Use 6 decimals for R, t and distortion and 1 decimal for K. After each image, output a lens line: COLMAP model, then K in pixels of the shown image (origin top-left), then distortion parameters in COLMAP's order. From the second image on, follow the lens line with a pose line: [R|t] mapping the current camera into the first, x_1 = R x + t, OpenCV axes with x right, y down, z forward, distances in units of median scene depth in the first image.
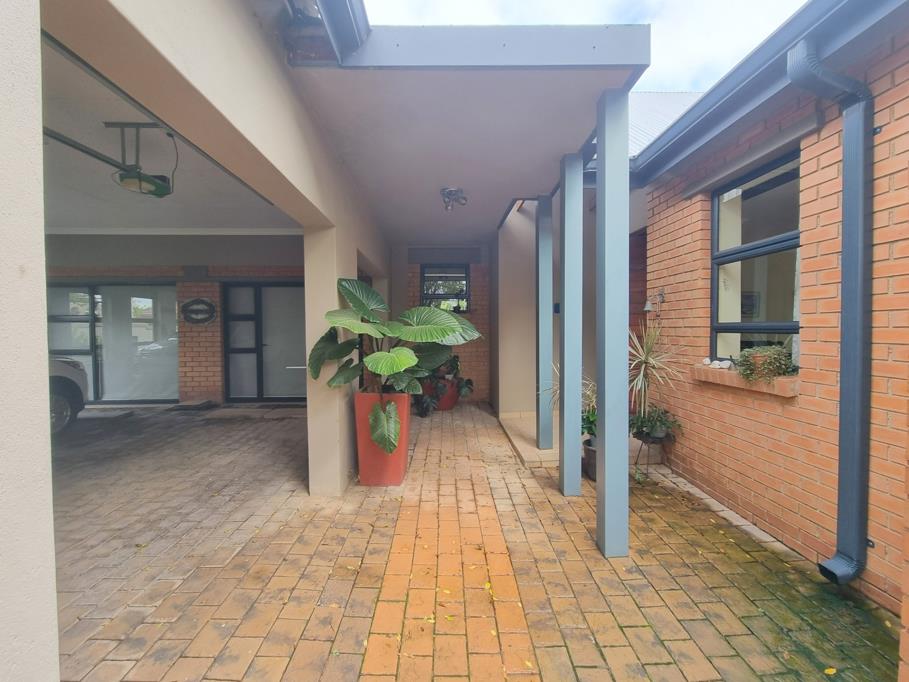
lens RADIAL K [[373.3, 0, 451.6], [0, 373.3, 339.8], [0, 0, 1]] dist [-0.001715, -0.000519]
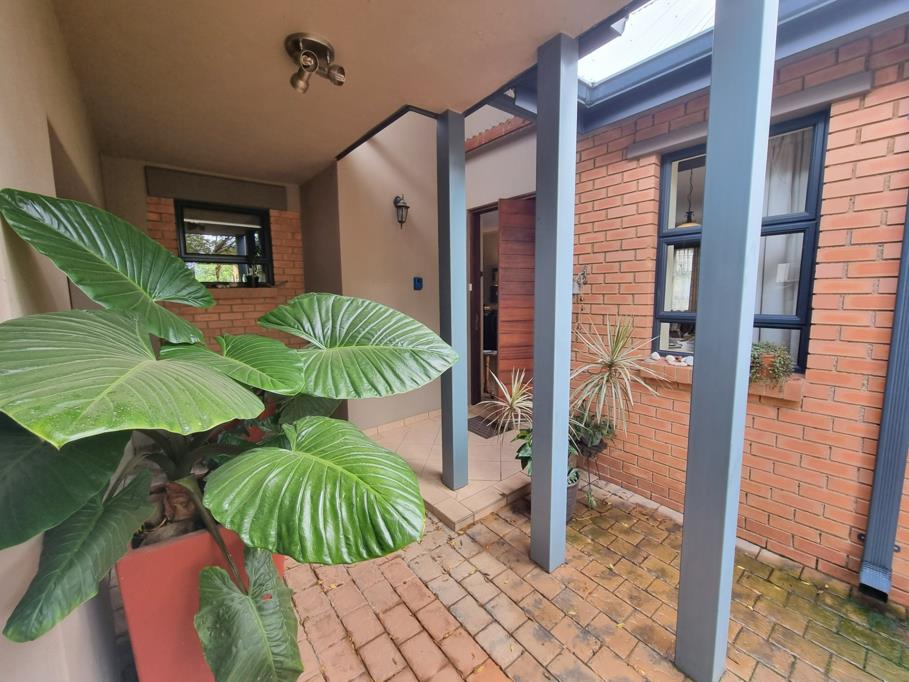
lens RADIAL K [[373.3, 0, 455.1], [0, 373.3, 337.1], [0, 0, 1]] dist [-0.001715, -0.000519]
pose [[0.794220, -0.074842, 0.603004, -0.213059], [0.023935, 0.995469, 0.092029, -0.076859], [-0.607159, -0.058659, 0.792412, 0.591429]]
